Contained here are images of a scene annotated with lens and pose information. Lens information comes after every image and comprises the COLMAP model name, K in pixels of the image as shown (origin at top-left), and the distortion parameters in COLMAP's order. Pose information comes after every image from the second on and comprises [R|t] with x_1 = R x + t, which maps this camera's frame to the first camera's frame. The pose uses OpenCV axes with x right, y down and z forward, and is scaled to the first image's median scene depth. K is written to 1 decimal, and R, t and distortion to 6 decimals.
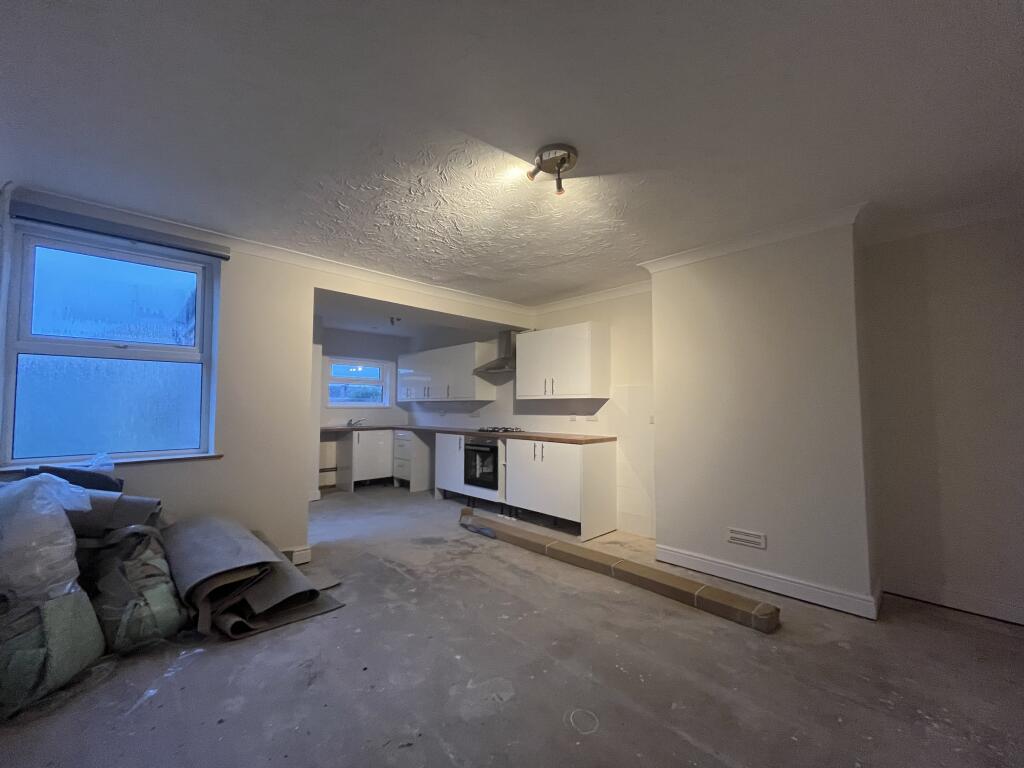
lens RADIAL K [[419.0, 0, 513.9], [0, 419.0, 384.2], [0, 0, 1]] dist [-0.002643, 0.000708]
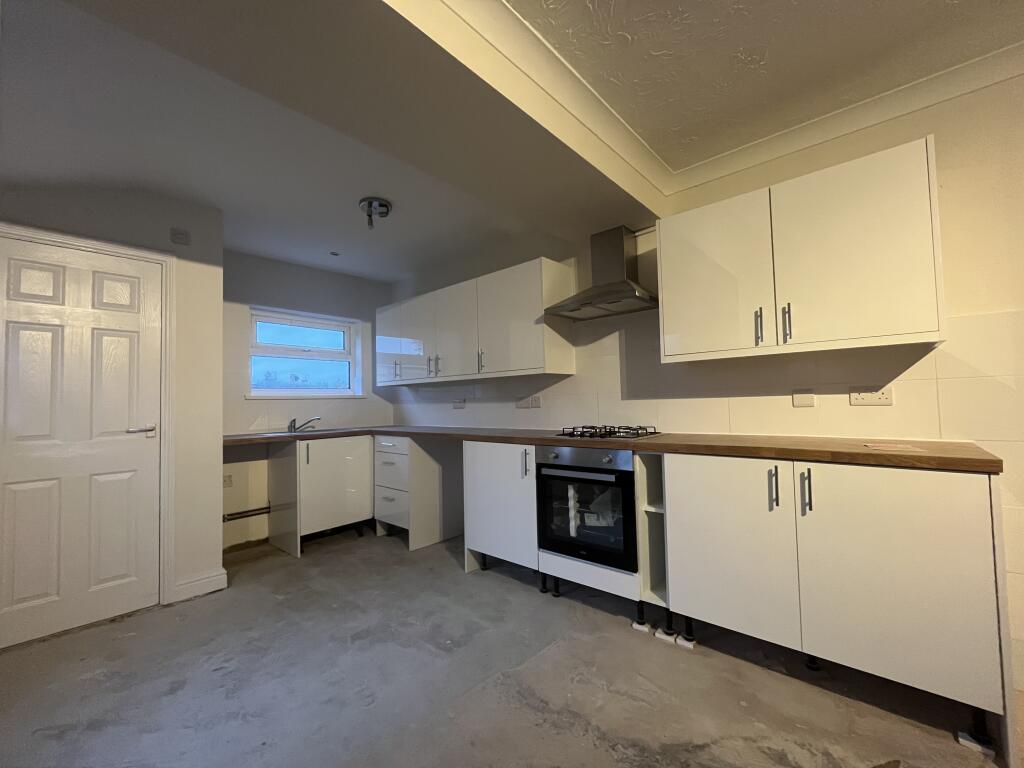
lens RADIAL K [[419.0, 0, 509.6], [0, 419.0, 385.9], [0, 0, 1]] dist [-0.002643, 0.000708]
pose [[0.997162, -0.021050, 0.072283, -0.163288], [0.019980, 0.999680, 0.015490, 0.043114], [-0.072586, -0.014002, 0.997264, 0.484825]]
